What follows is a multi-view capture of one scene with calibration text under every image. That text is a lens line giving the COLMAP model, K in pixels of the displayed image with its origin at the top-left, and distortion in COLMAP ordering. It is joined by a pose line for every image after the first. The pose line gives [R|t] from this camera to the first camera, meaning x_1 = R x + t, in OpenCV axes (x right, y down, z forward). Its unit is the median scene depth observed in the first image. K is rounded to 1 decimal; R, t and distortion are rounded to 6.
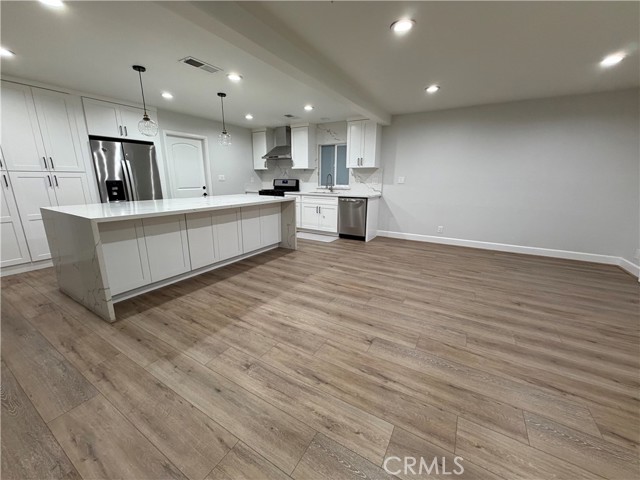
lens RADIAL K [[256.2, 0, 321.5], [0, 256.2, 238.9], [0, 0, 1]] dist [-0.003213, 0.000049]
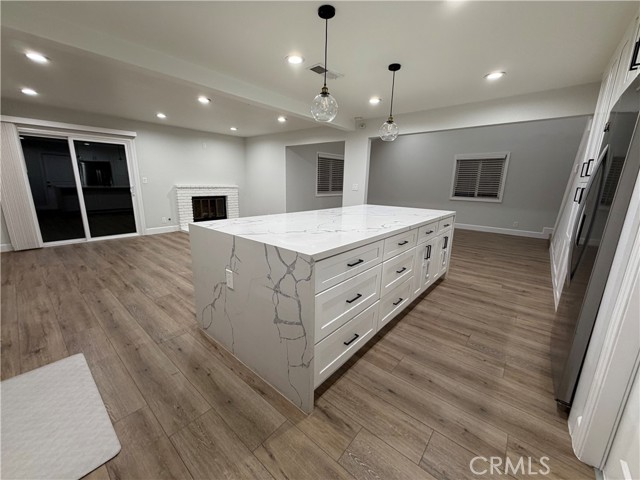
lens RADIAL K [[256.2, 0, 317.9], [0, 256.2, 238.9], [0, 0, 1]] dist [-0.003213, 0.000049]
pose [[-0.985148, -0.061328, 0.160379, -0.437165], [0.014755, 0.900347, 0.434922, -0.356850], [-0.171069, 0.430830, -0.886071, 1.477575]]
